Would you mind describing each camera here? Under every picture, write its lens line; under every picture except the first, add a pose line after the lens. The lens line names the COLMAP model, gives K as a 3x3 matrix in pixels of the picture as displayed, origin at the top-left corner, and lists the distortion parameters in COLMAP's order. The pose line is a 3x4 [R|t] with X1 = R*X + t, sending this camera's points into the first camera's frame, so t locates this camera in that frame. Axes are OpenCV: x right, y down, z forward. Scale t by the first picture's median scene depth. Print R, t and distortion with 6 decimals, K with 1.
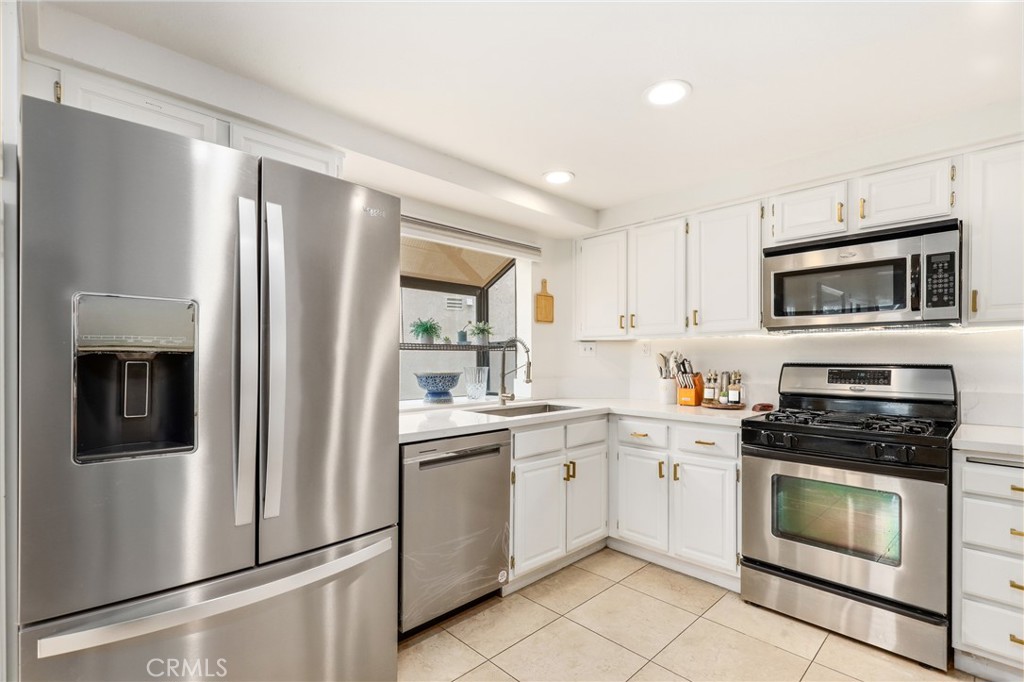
lens RADIAL K [[461.3, 0, 531.6], [0, 461.3, 357.9], [0, 0, 1]] dist [-0.009710, -0.000539]
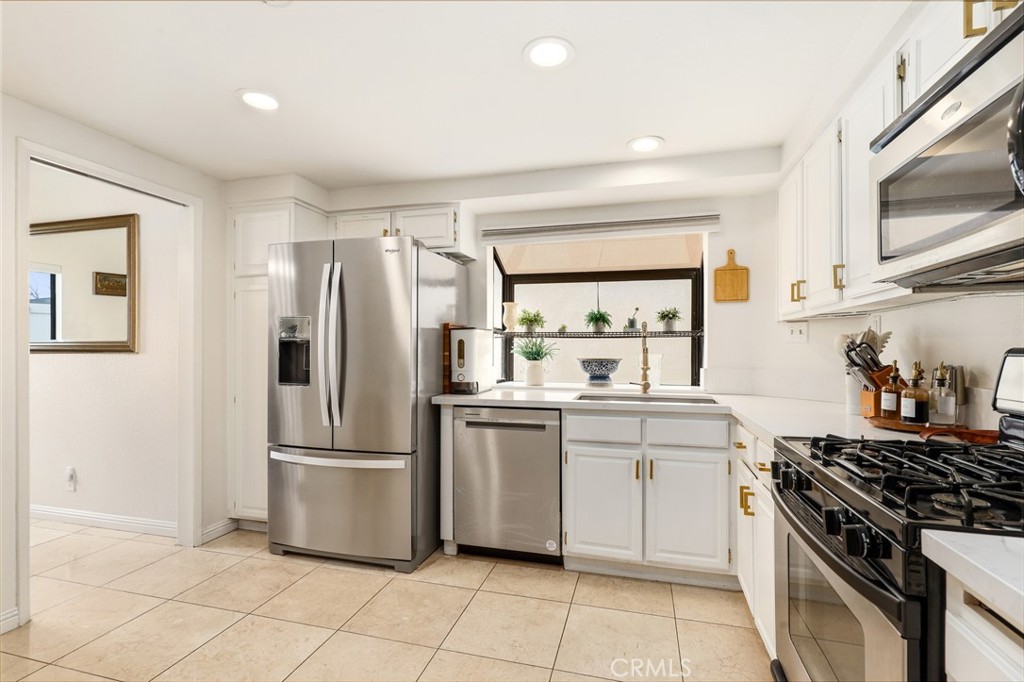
lens RADIAL K [[461.3, 0, 517.5], [0, 461.3, 344.1], [0, 0, 1]] dist [-0.009710, -0.000539]
pose [[0.505476, -0.010263, -0.862780, 0.688553], [-0.001335, 0.999919, -0.012677, 0.013765], [0.862840, 0.007559, 0.505421, 0.316691]]
